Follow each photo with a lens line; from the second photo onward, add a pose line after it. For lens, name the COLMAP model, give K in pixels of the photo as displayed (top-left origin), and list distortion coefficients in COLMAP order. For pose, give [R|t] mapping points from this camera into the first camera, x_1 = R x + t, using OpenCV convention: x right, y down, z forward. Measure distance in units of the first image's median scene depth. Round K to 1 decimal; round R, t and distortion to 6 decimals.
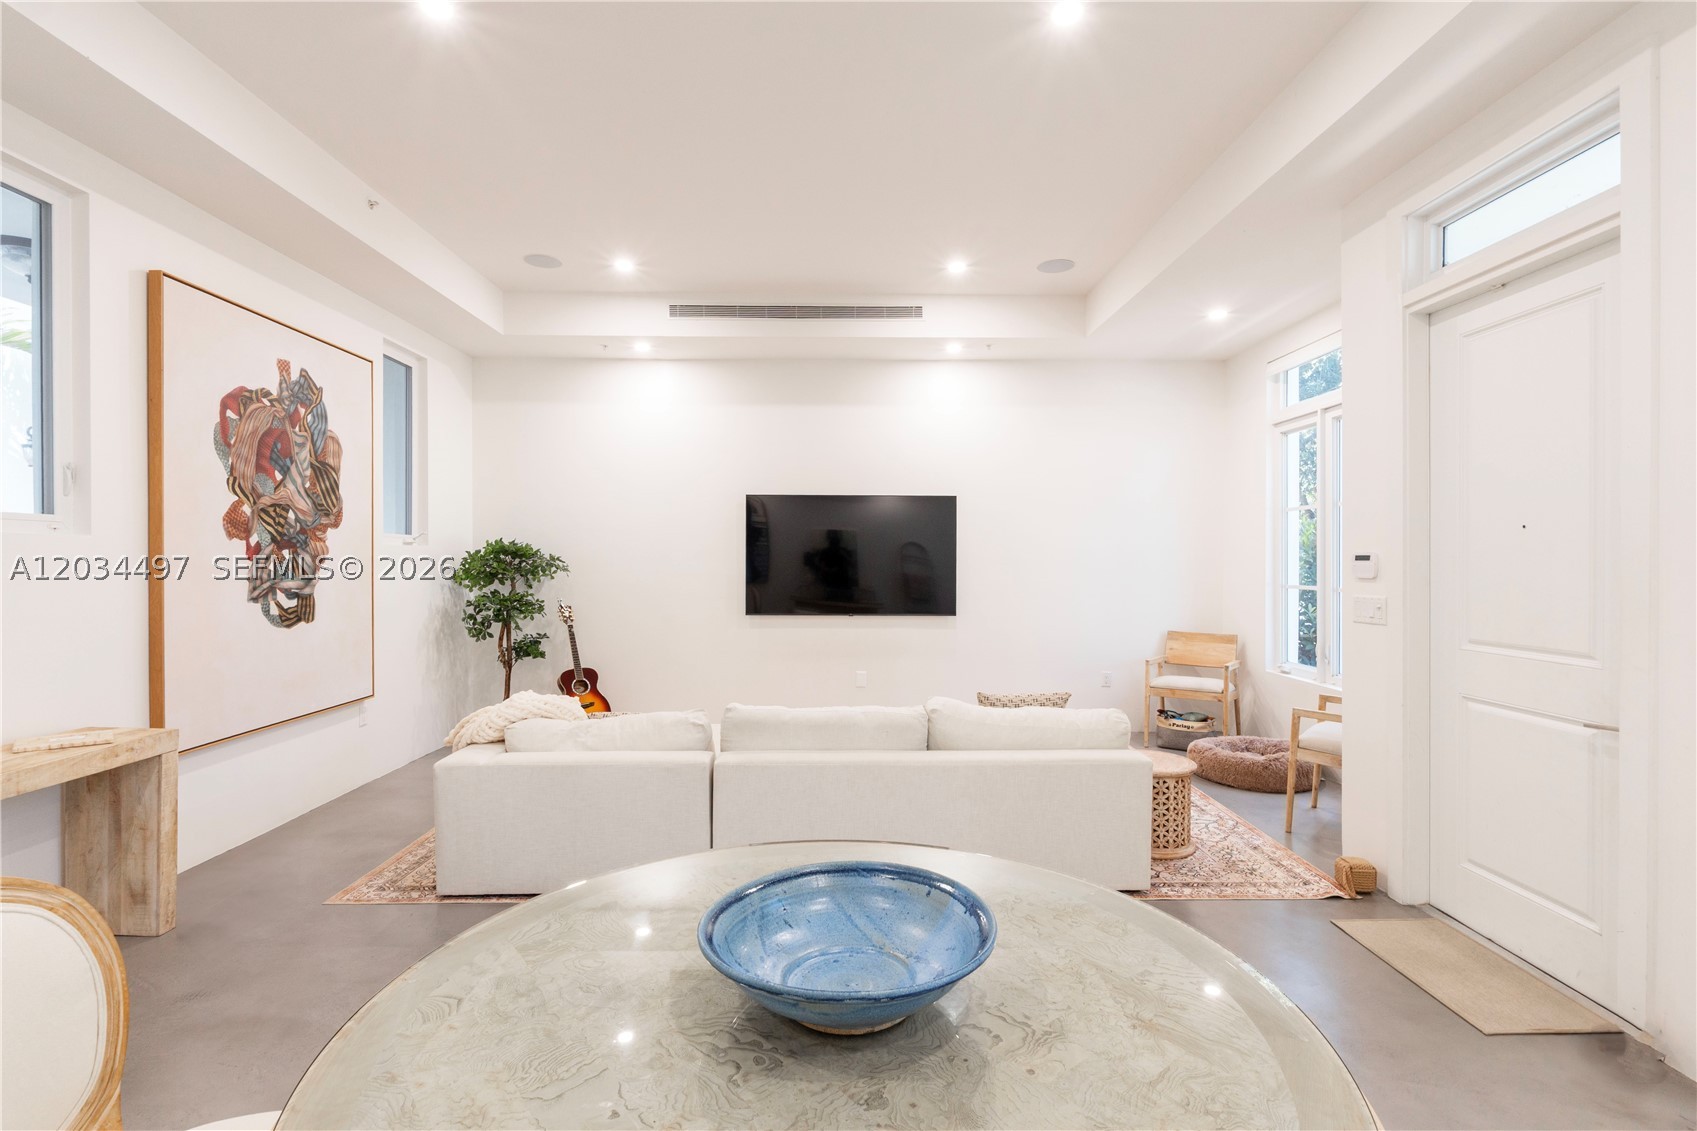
lens RADIAL K [[783.2, 0, 845.6], [0, 783.2, 564.0], [0, 0, 1]] dist [-0.005127, 0.000201]
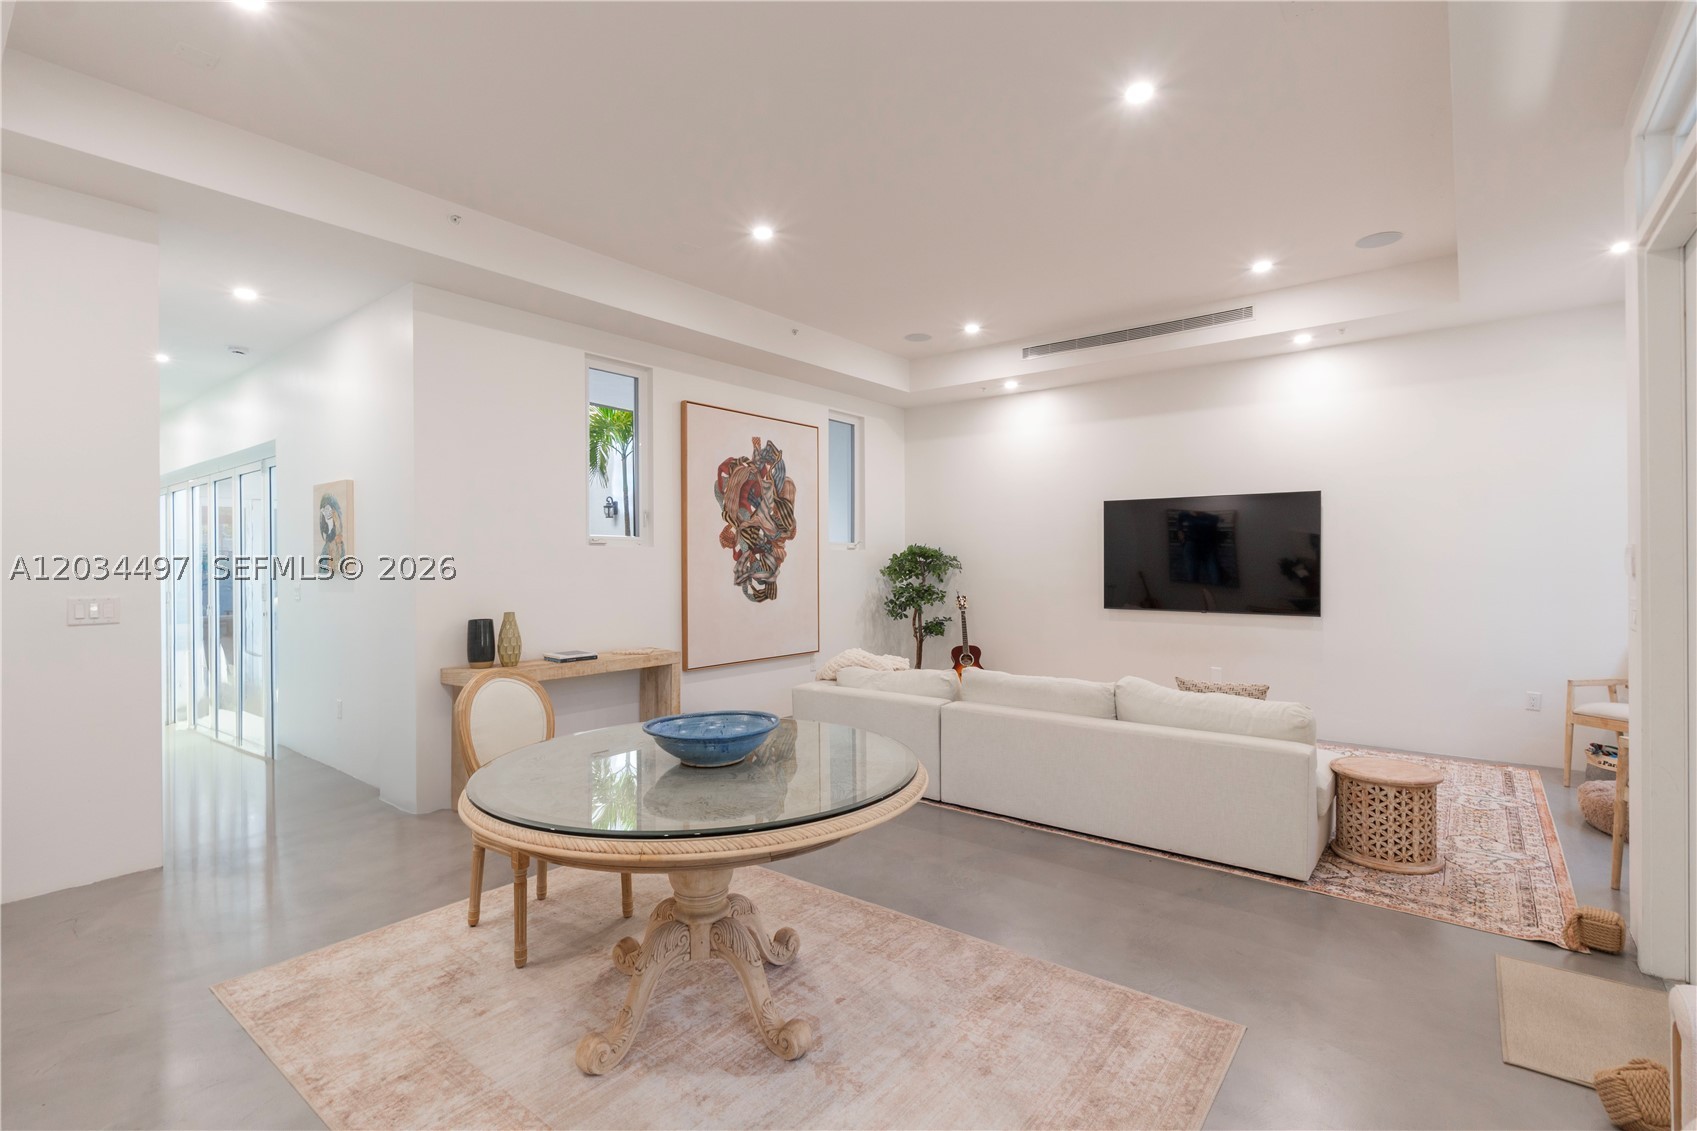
lens RADIAL K [[770.4, 0, 874.0], [0, 770.4, 563.5], [0, 0, 1]] dist [-0.001881, -0.000089]
pose [[0.786823, -0.001983, -0.617176, 0.448544], [0.000418, 0.999996, -0.002679, 0.005749], [0.617179, 0.001850, 0.786821, -0.106057]]
